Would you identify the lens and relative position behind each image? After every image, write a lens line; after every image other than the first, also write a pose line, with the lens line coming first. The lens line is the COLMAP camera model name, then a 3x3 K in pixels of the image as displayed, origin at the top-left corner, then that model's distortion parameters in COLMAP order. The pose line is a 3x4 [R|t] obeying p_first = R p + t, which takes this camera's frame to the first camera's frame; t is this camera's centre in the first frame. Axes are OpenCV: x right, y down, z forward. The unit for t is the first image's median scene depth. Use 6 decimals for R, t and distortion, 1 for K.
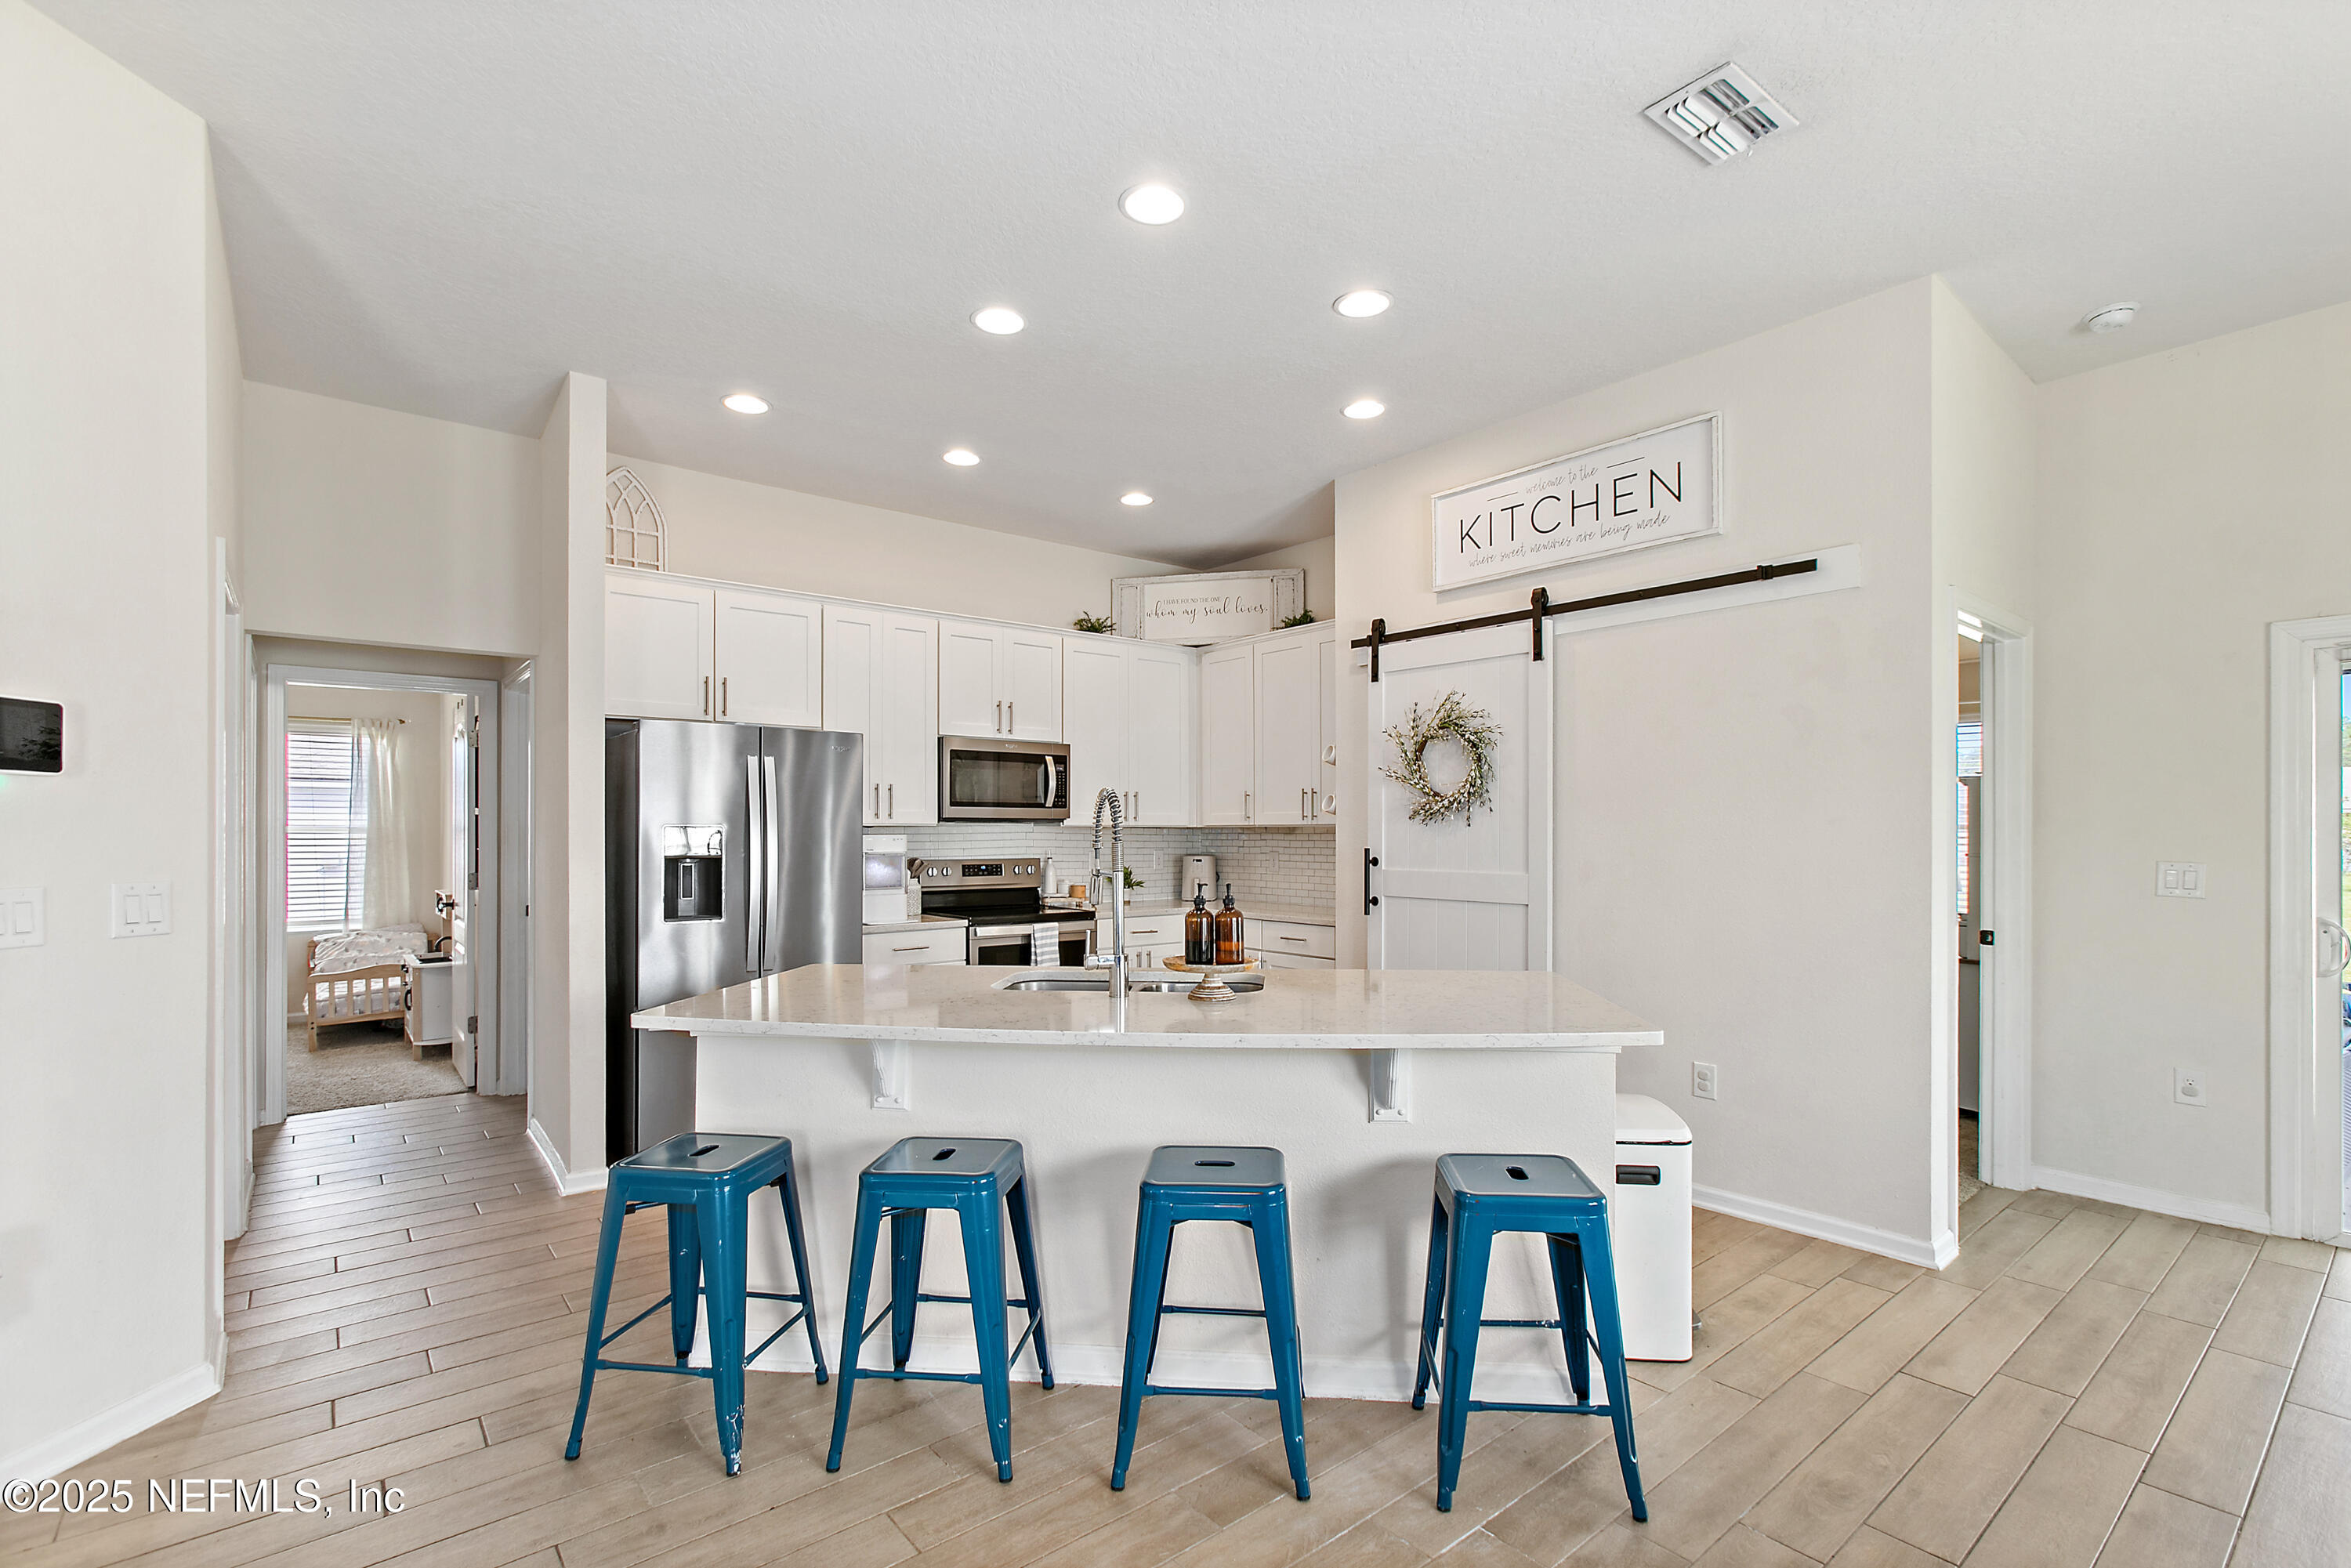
lens RADIAL K [[1067.7, 0, 1177.0], [0, 1067.7, 815.5], [0, 0, 1]] dist [0.000166, 0.000011]
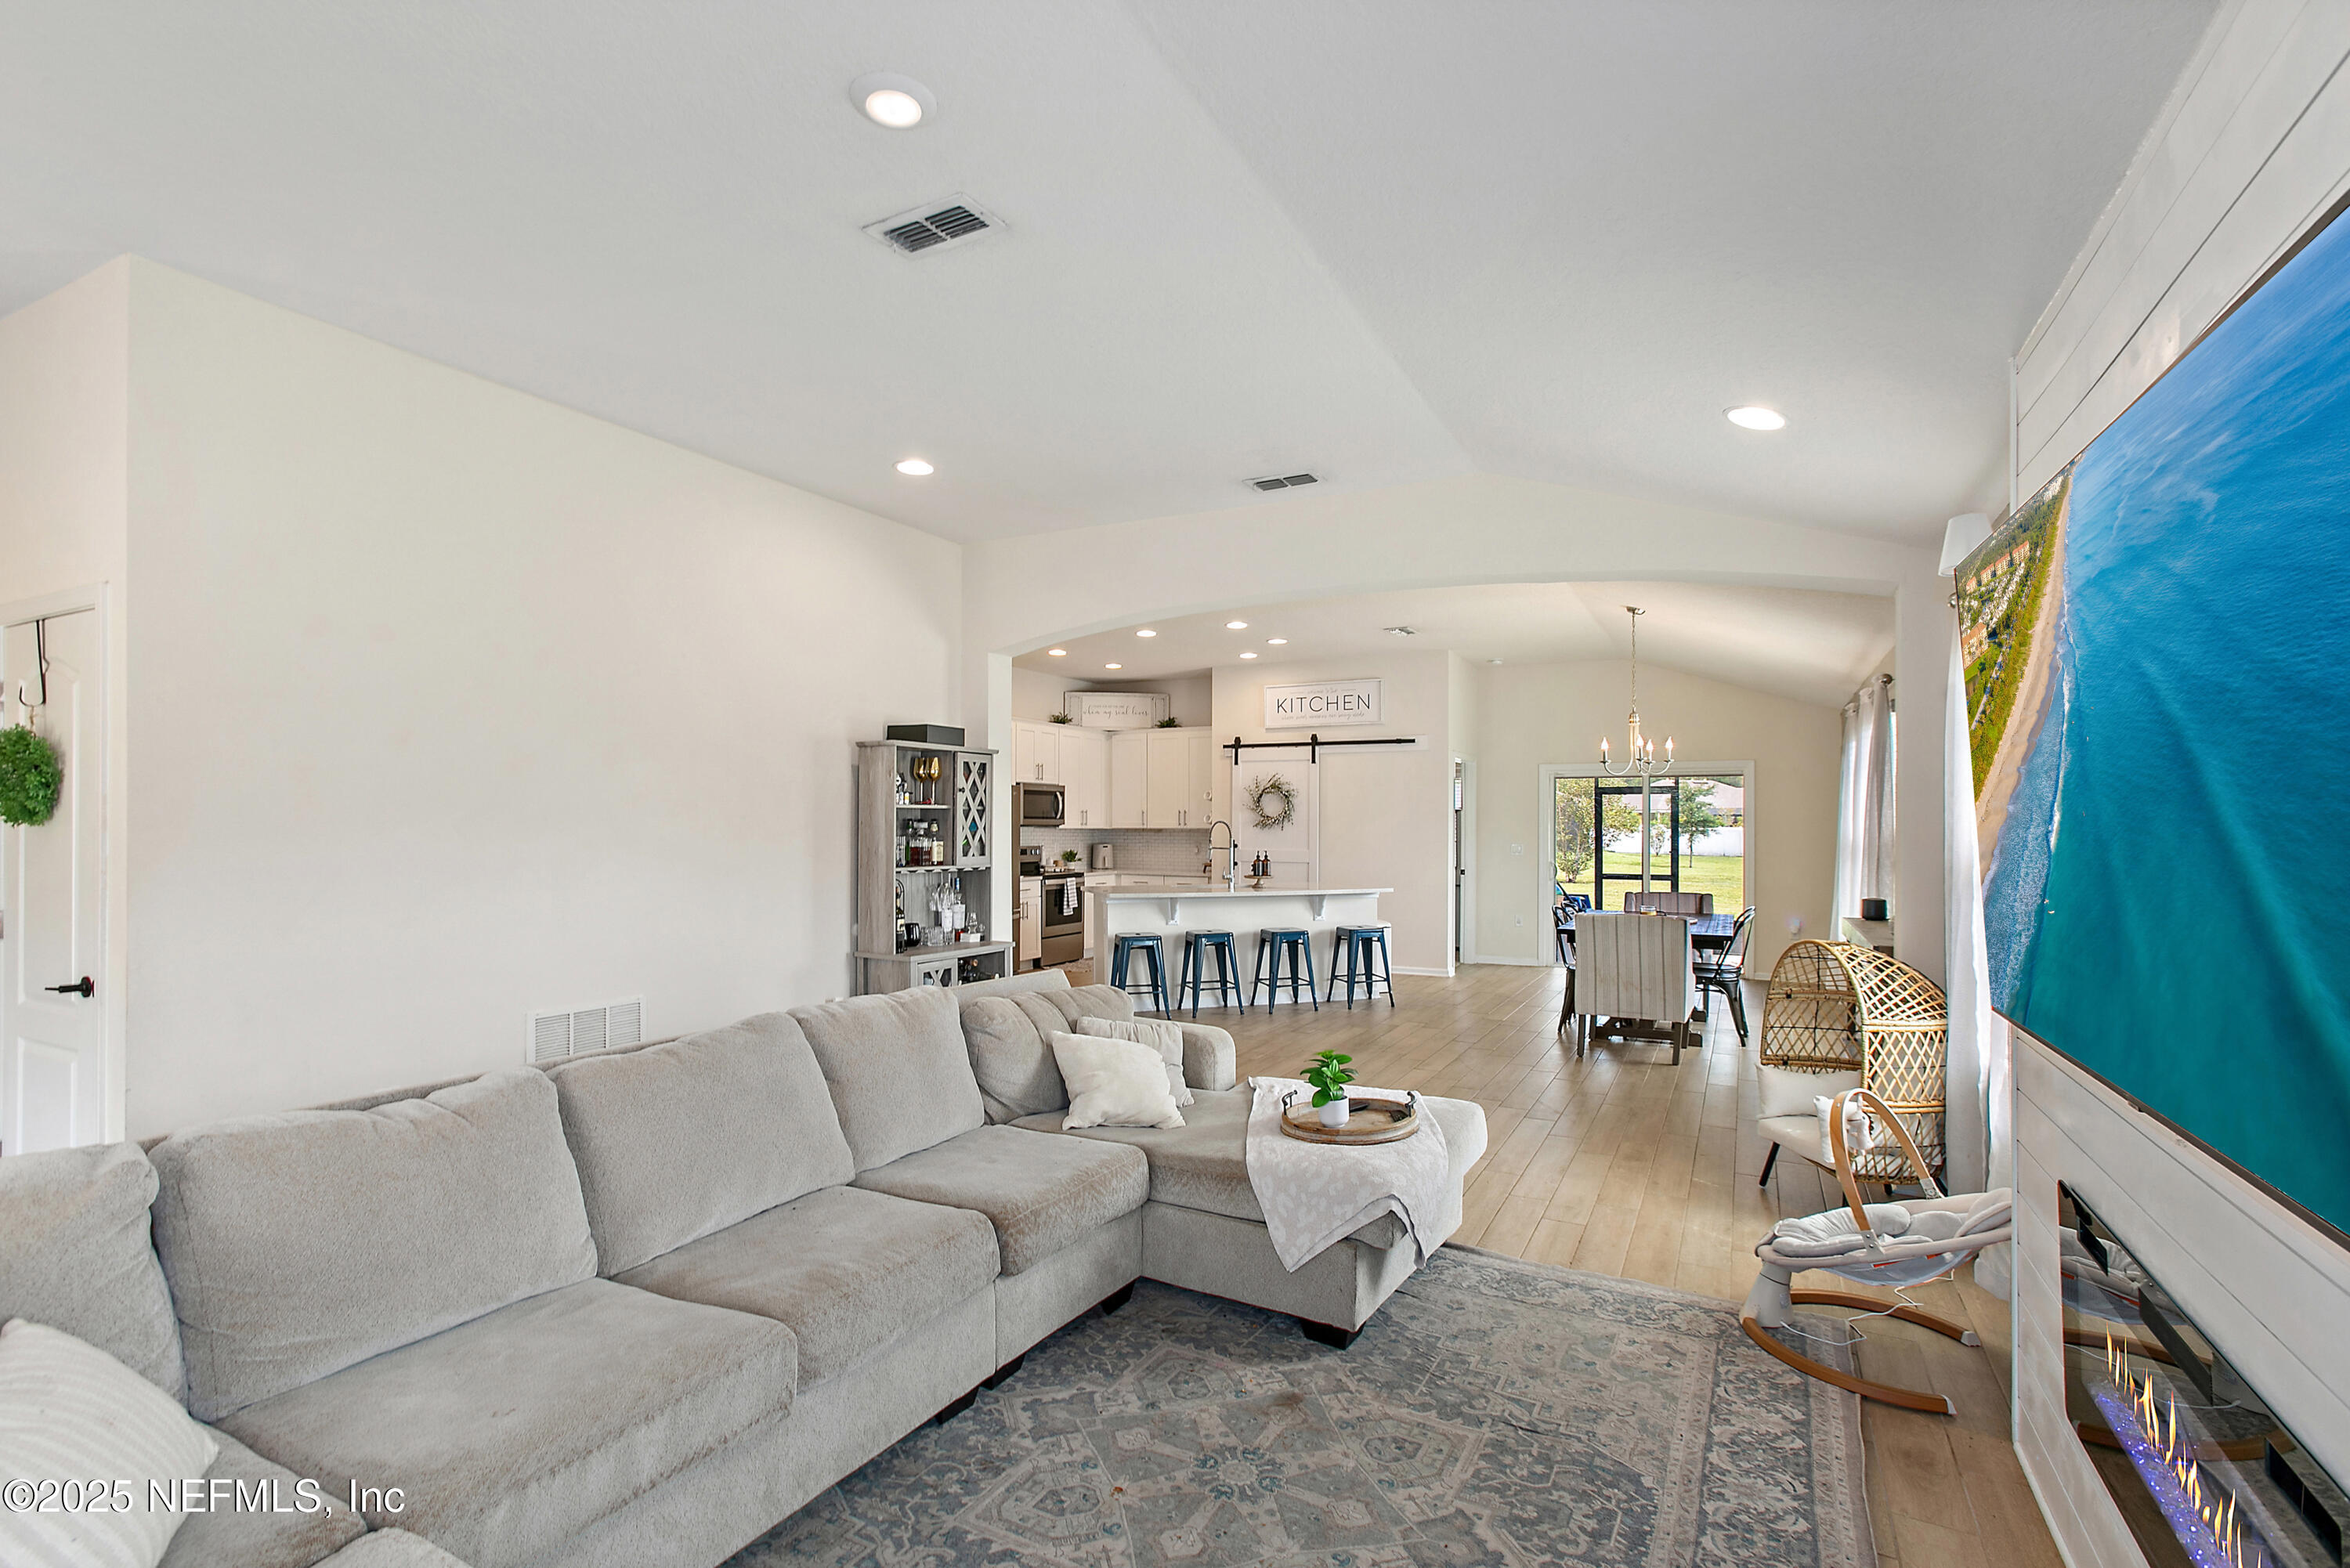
lens RADIAL K [[1052.3, 0, 1169.2], [0, 1052.3, 801.4], [0, 0, 1]] dist [0.000267, 0.000109]
pose [[0.927102, 0.013081, 0.374582, -0.798447], [-0.008810, 0.999875, -0.013114, -0.020377], [-0.374706, 0.008858, 0.927101, -1.023944]]
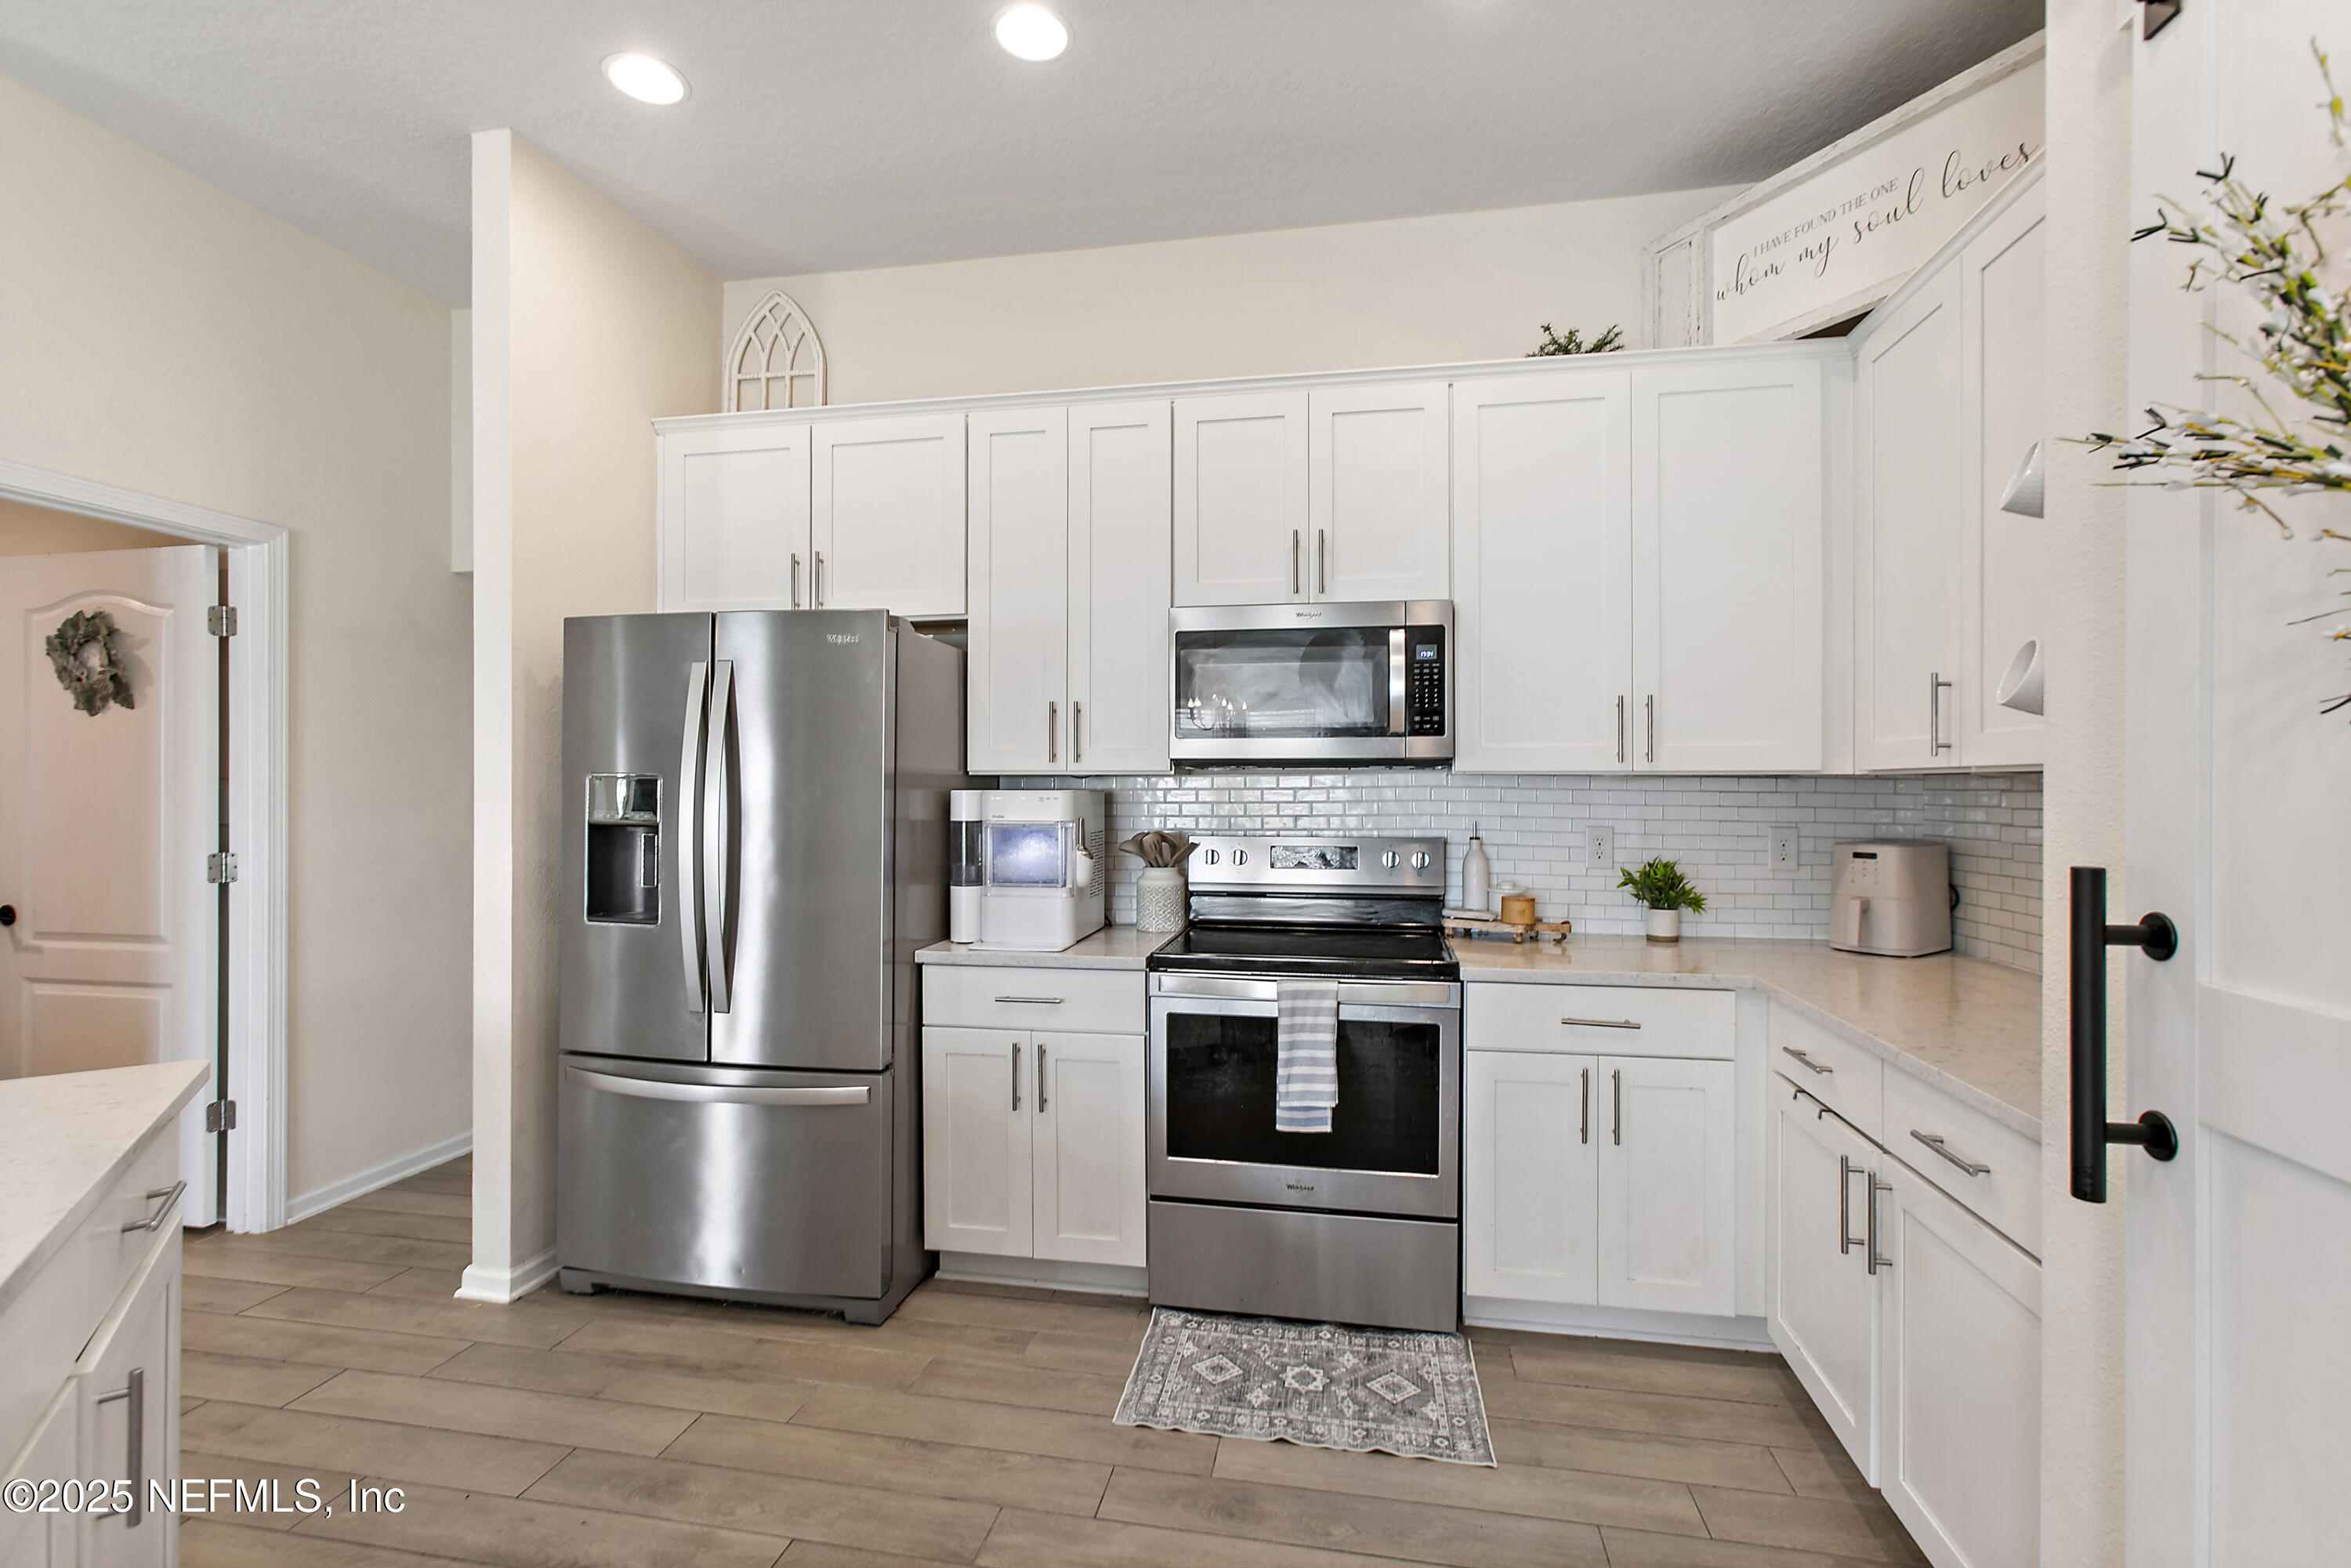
lens RADIAL K [[1054.2, 0, 1175.5], [0, 1054.2, 784.0], [0, 0, 1]] dist [0.000261, 0.000093]
pose [[0.648708, 0.000378, -0.761037, 0.224778], [0.011493, 0.999881, 0.010294, 0.011042], [0.760950, -0.015424, 0.648627, 0.763582]]
